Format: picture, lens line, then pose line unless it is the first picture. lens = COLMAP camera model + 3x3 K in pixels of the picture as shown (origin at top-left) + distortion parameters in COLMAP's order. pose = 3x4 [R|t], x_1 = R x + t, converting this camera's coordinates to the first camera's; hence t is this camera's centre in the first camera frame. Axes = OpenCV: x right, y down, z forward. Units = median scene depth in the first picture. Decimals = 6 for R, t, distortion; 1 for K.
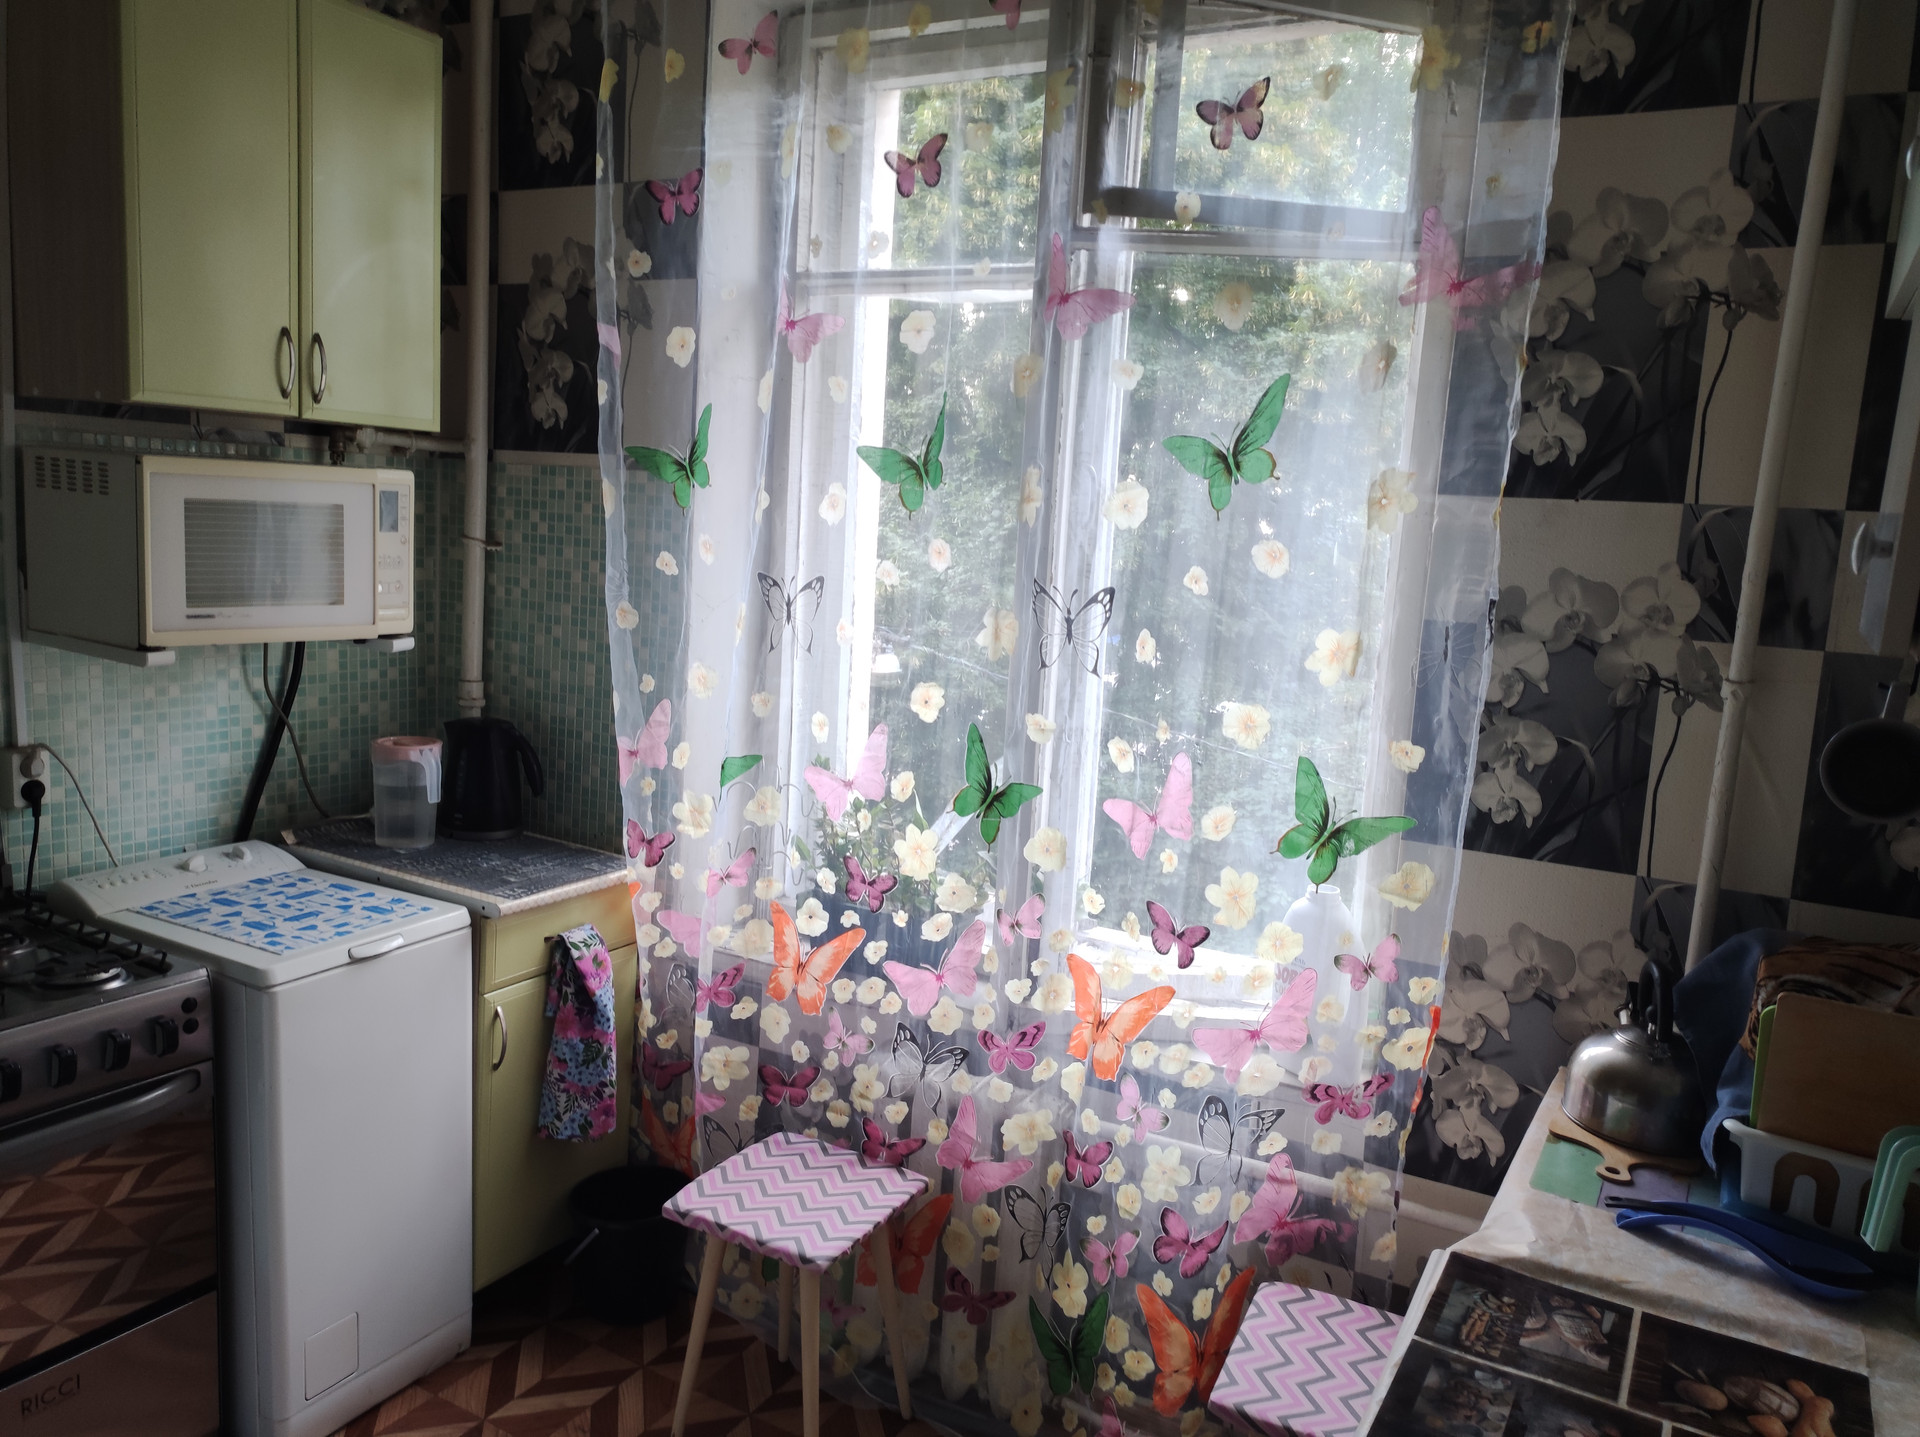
lens RADIAL K [[1412.4, 0, 973.2], [0, 1412.4, 718.1], [0, 0, 1]] dist [0.045561, -0.042215]
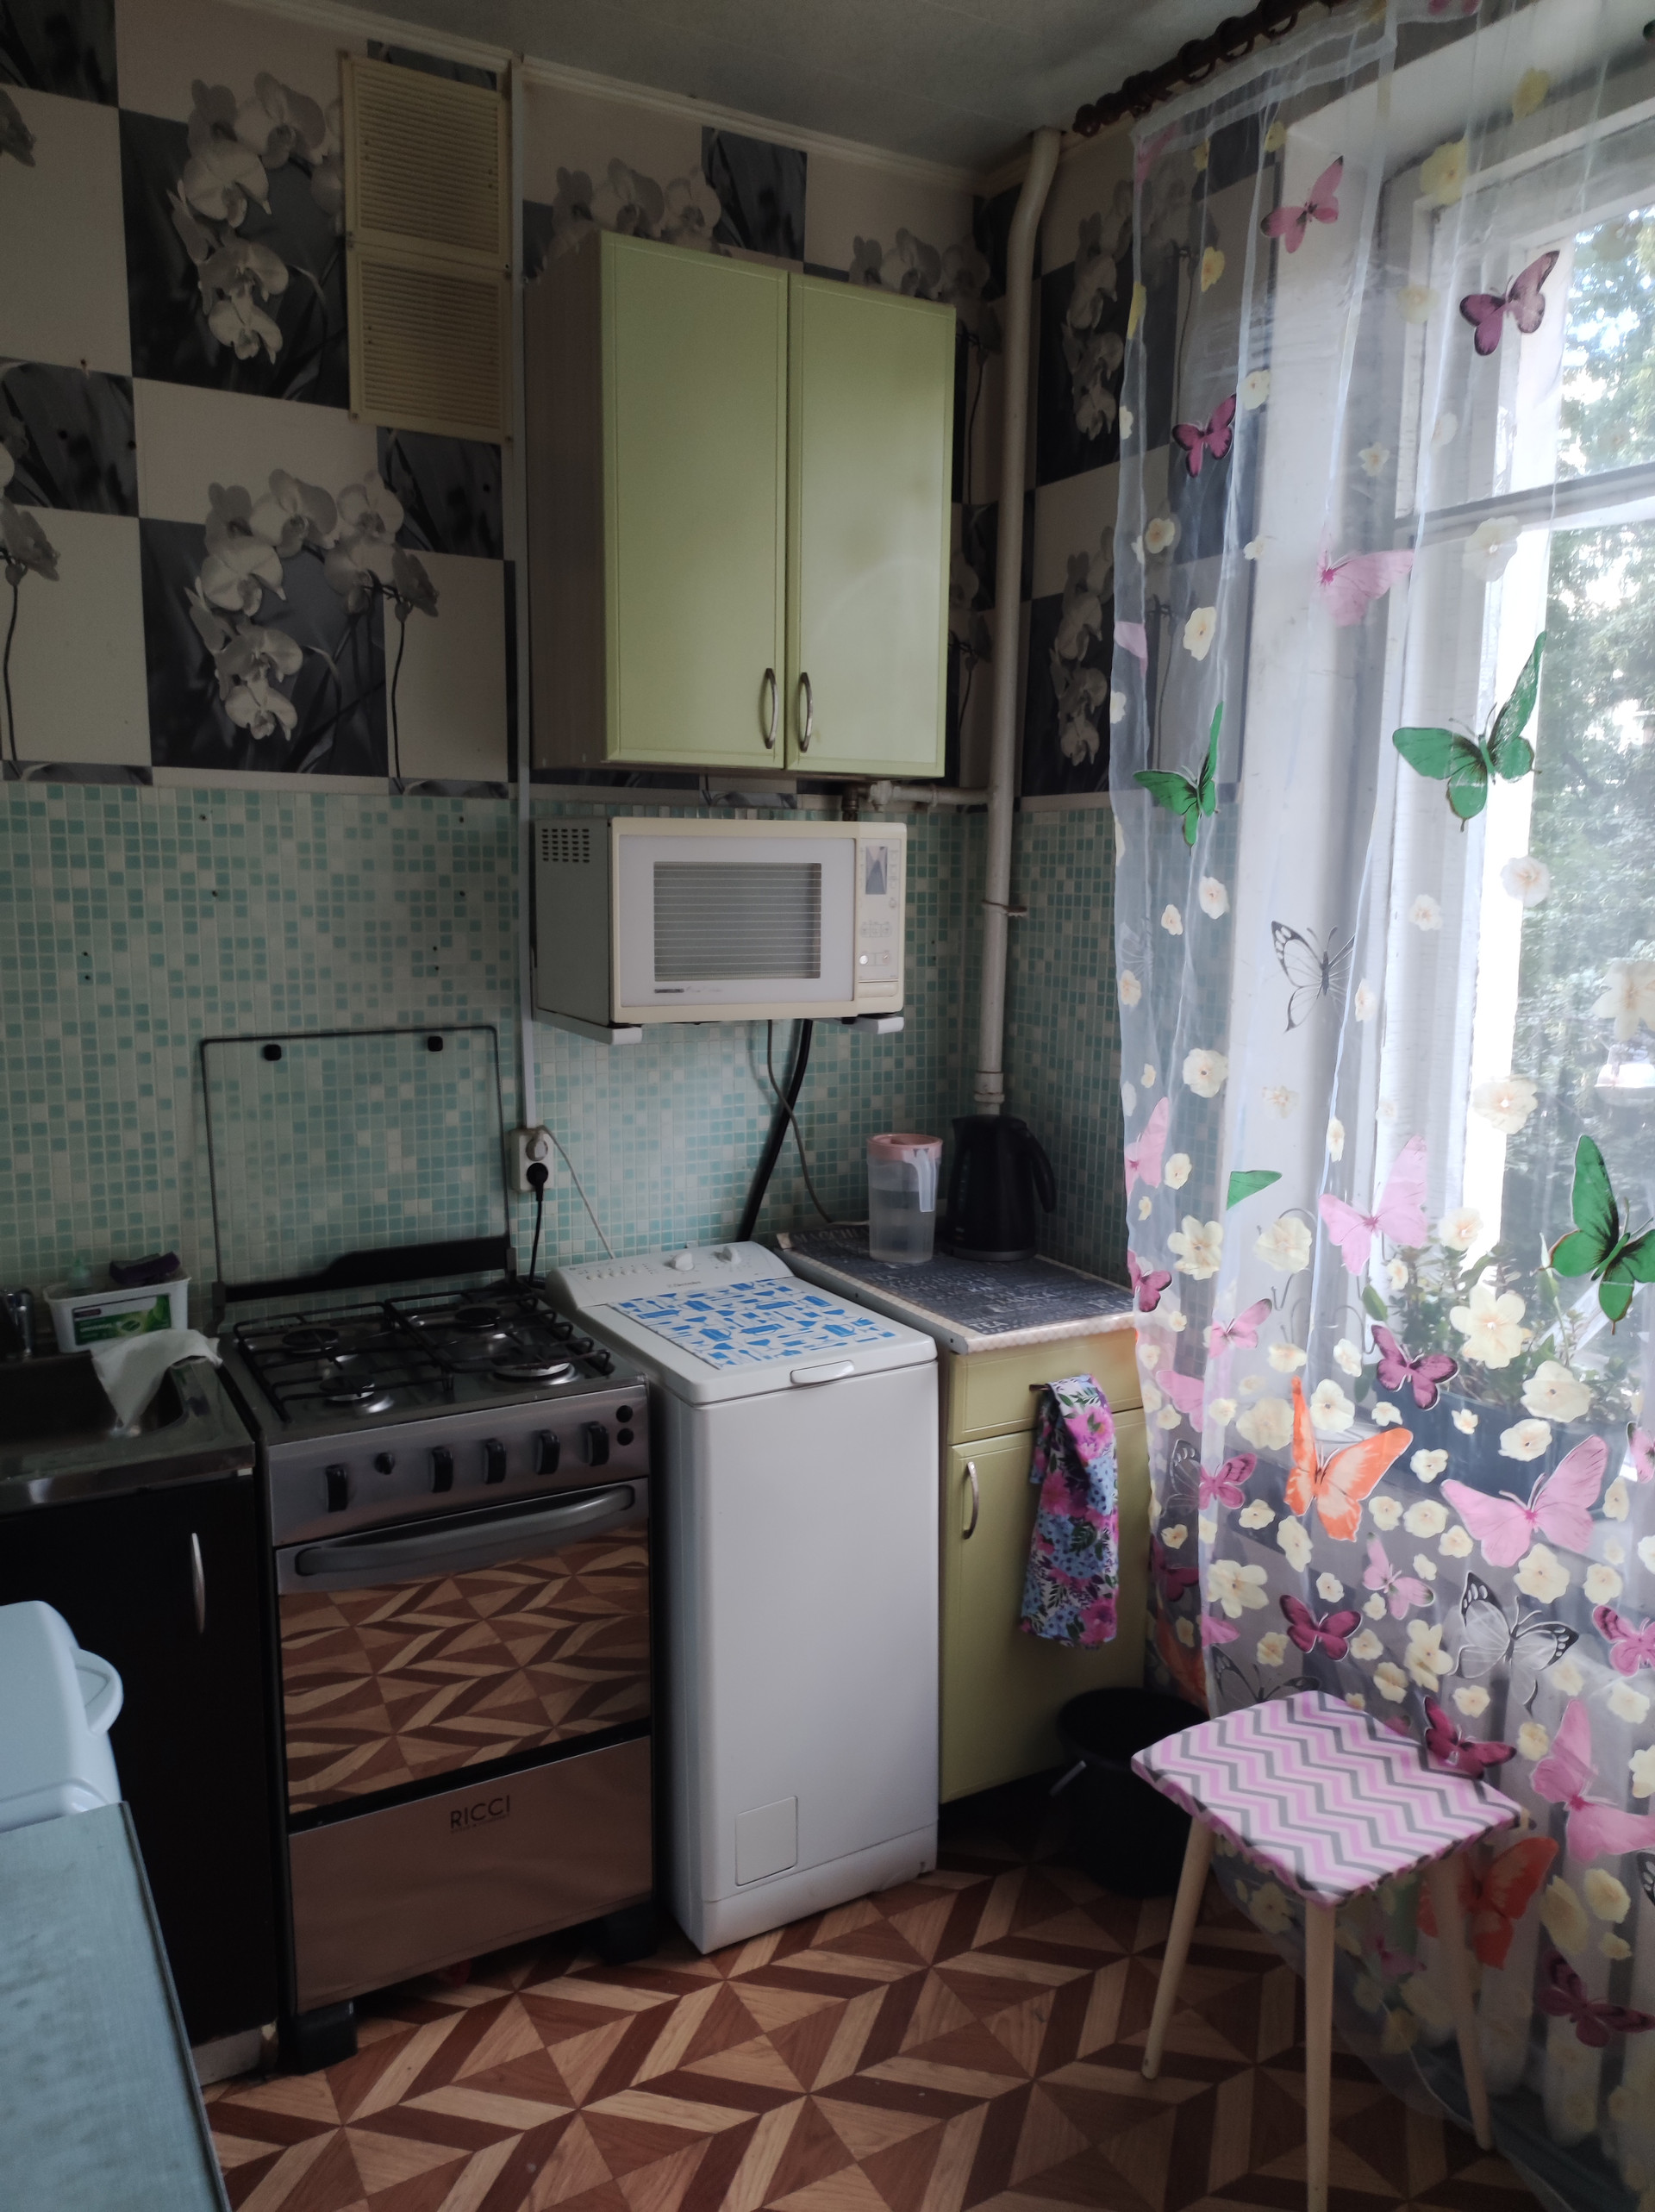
lens RADIAL K [[1627.1, 0, 823.5], [0, 1627.1, 1108.4], [0, 0, 1]] dist [0.045561, -0.042215]
pose [[0.854780, 0.025571, -0.518360, 0.081619], [-0.034850, 0.999359, -0.008169, 0.008353], [0.517819, 0.025048, 0.855124, 0.145681]]
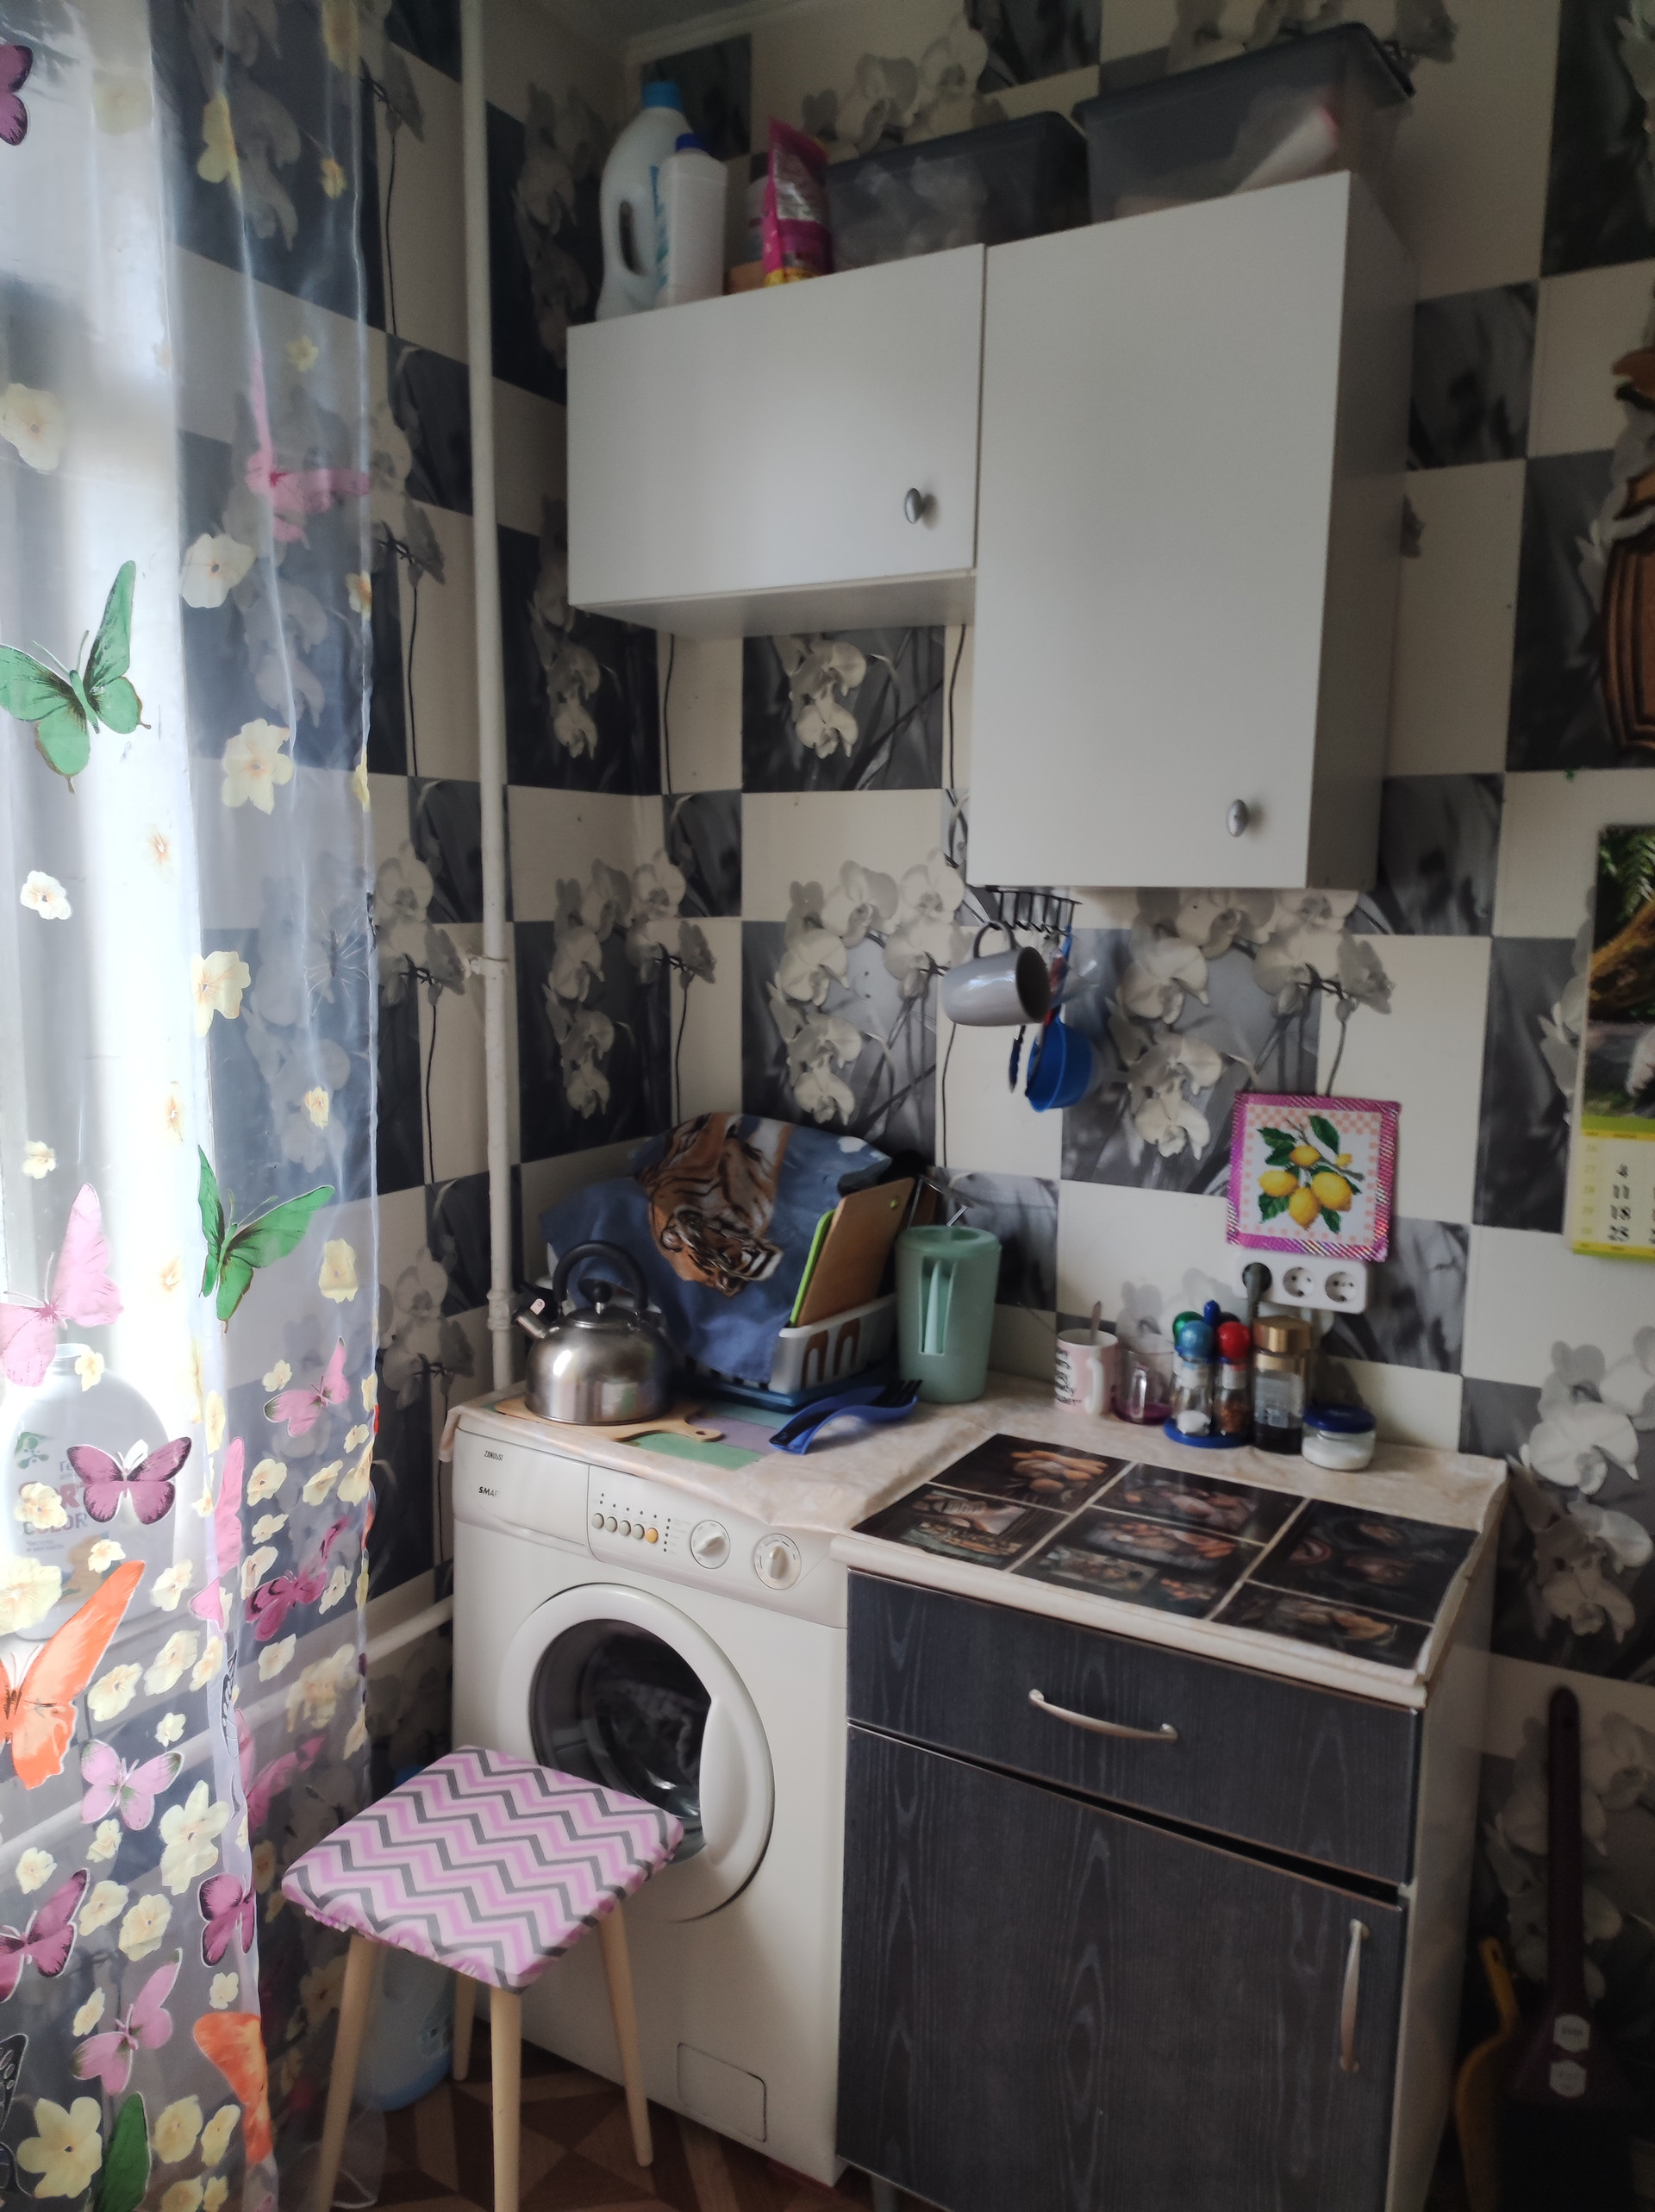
lens RADIAL K [[1627.1, 0, 838.7], [0, 1627.1, 1115.1], [0, 0, 1]] dist [0.045561, -0.042215]
pose [[0.013784, -0.203870, 0.978901, -0.474322], [0.128645, 0.971219, 0.200459, -0.093648], [-0.991595, 0.123167, 0.039614, 0.595878]]
